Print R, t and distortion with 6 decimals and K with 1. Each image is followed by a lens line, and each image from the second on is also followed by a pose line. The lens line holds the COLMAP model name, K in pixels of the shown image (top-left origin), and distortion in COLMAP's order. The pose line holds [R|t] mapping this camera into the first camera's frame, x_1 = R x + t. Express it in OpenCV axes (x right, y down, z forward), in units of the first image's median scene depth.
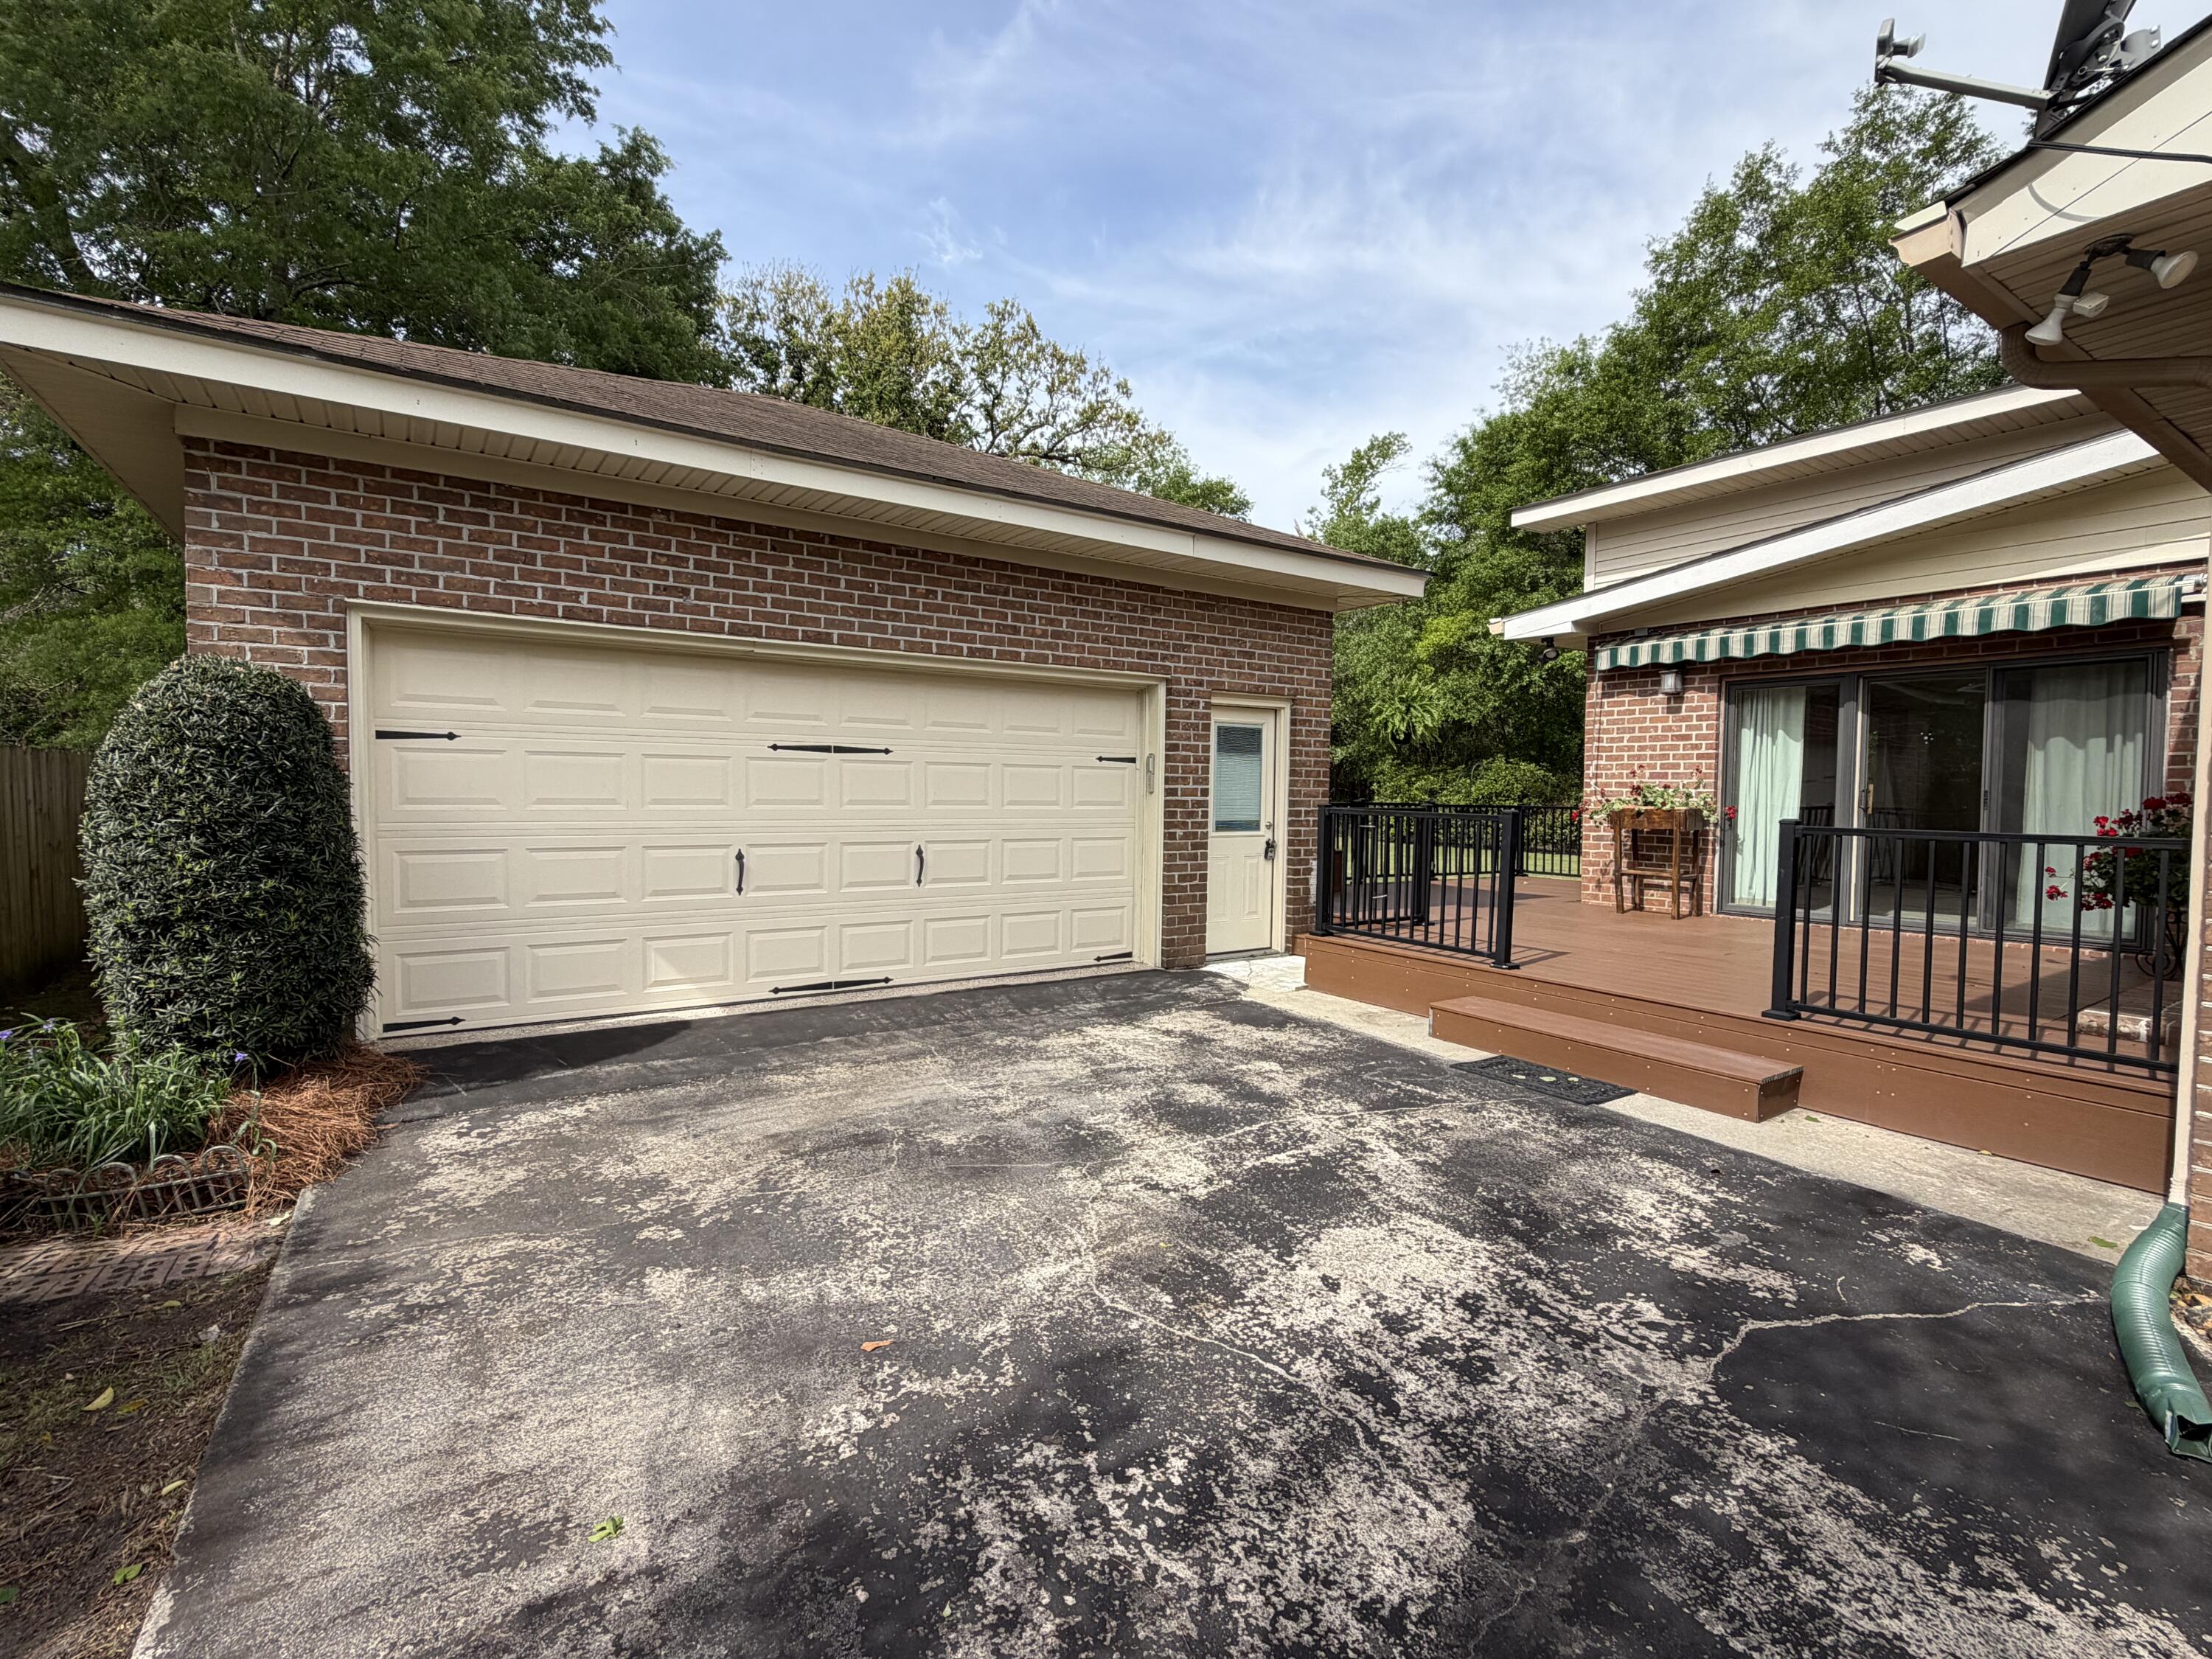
lens RADIAL K [[1015.5, 0, 1106.0], [0, 1015.5, 829.5], [0, 0, 1]] dist [-0.000986, -0.000281]
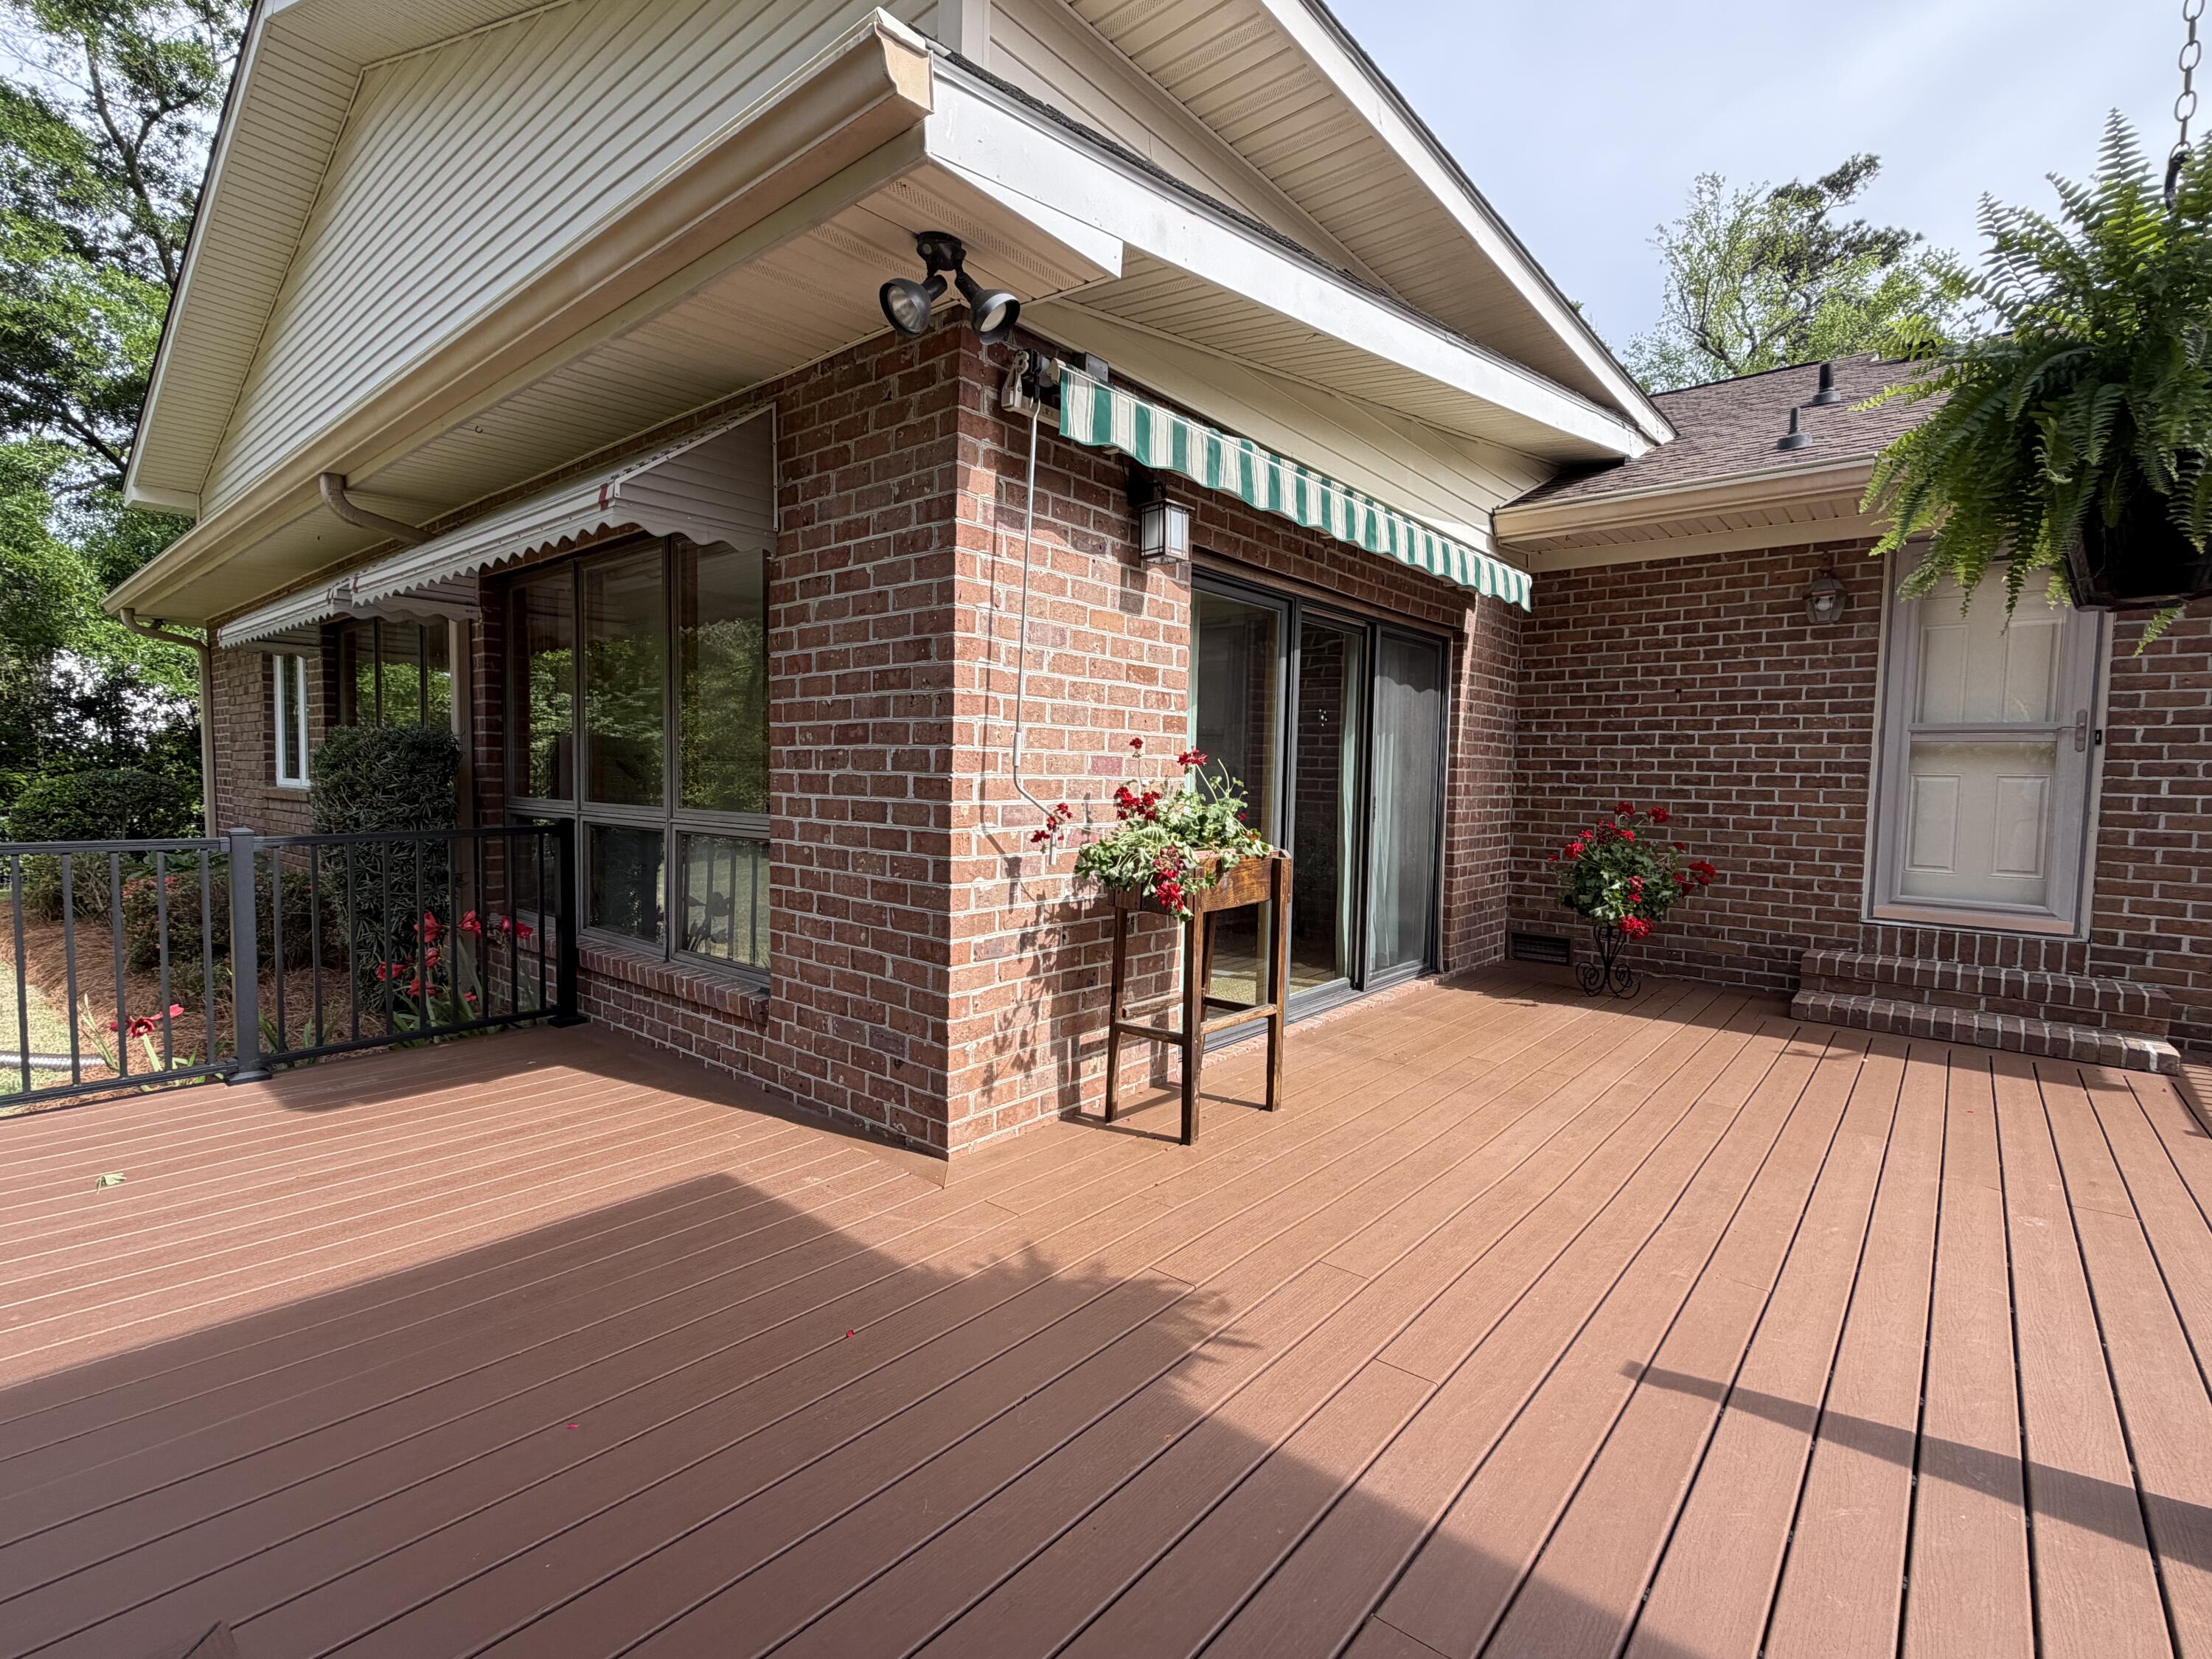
lens RADIAL K [[1015.5, 0, 1106.0], [0, 1015.5, 829.5], [0, 0, 1]] dist [-0.000986, -0.000281]
pose [[-0.273071, -0.069396, 0.959488, 0.160705], [0.014137, 0.996998, 0.076132, -0.056062], [-0.961890, 0.034354, -0.271270, 1.067625]]
